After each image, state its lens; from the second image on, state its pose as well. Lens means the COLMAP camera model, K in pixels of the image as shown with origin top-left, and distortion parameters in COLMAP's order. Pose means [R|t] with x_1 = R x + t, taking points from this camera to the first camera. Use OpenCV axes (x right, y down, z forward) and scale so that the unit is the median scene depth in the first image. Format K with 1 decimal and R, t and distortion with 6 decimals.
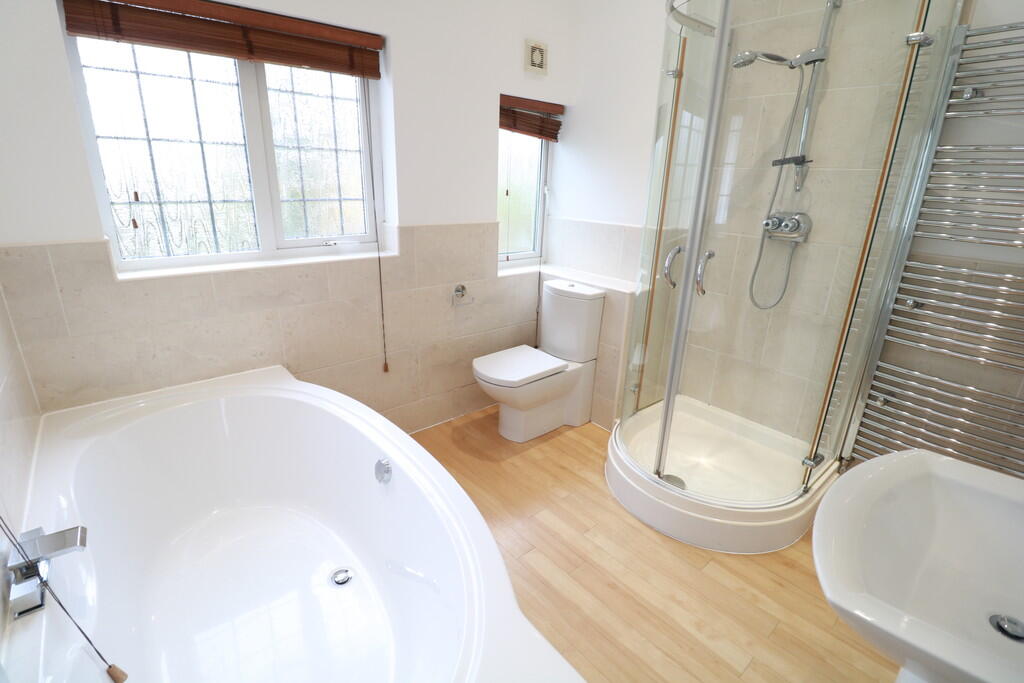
lens RADIAL K [[473.2, 0, 507.6], [0, 473.2, 333.6], [0, 0, 1]] dist [0.000679, -0.013088]
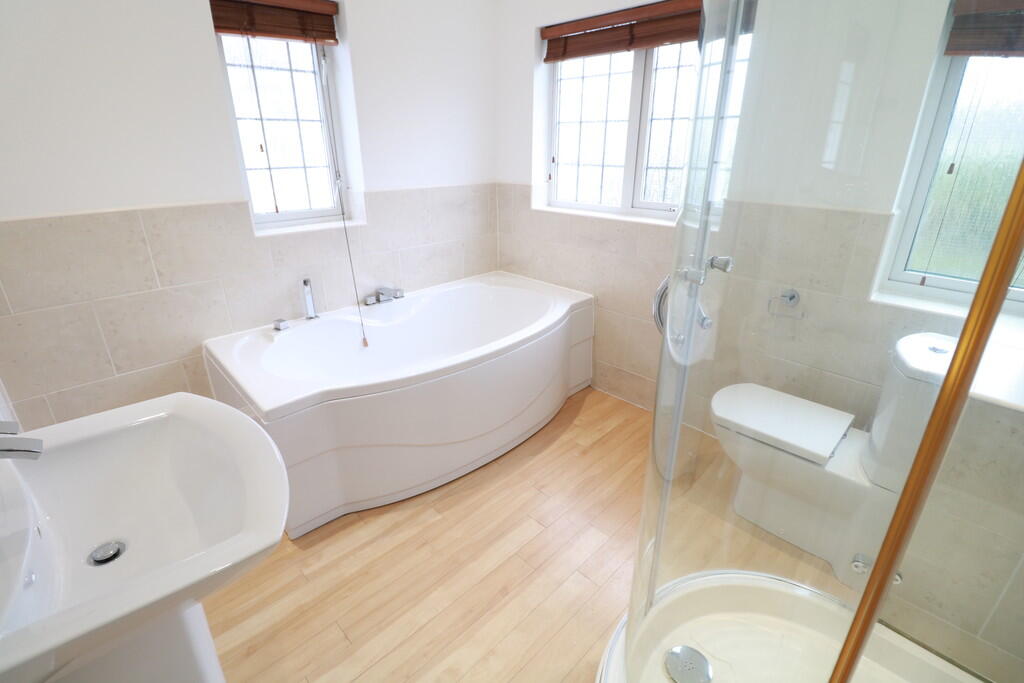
lens RADIAL K [[473.2, 0, 507.6], [0, 473.2, 333.6], [0, 0, 1]] dist [0.000679, -0.013088]
pose [[0.061416, 0.354506, -0.933035, 0.761649], [-0.299330, 0.898314, 0.321611, -0.188459], [0.952171, 0.259533, 0.161285, 0.604506]]
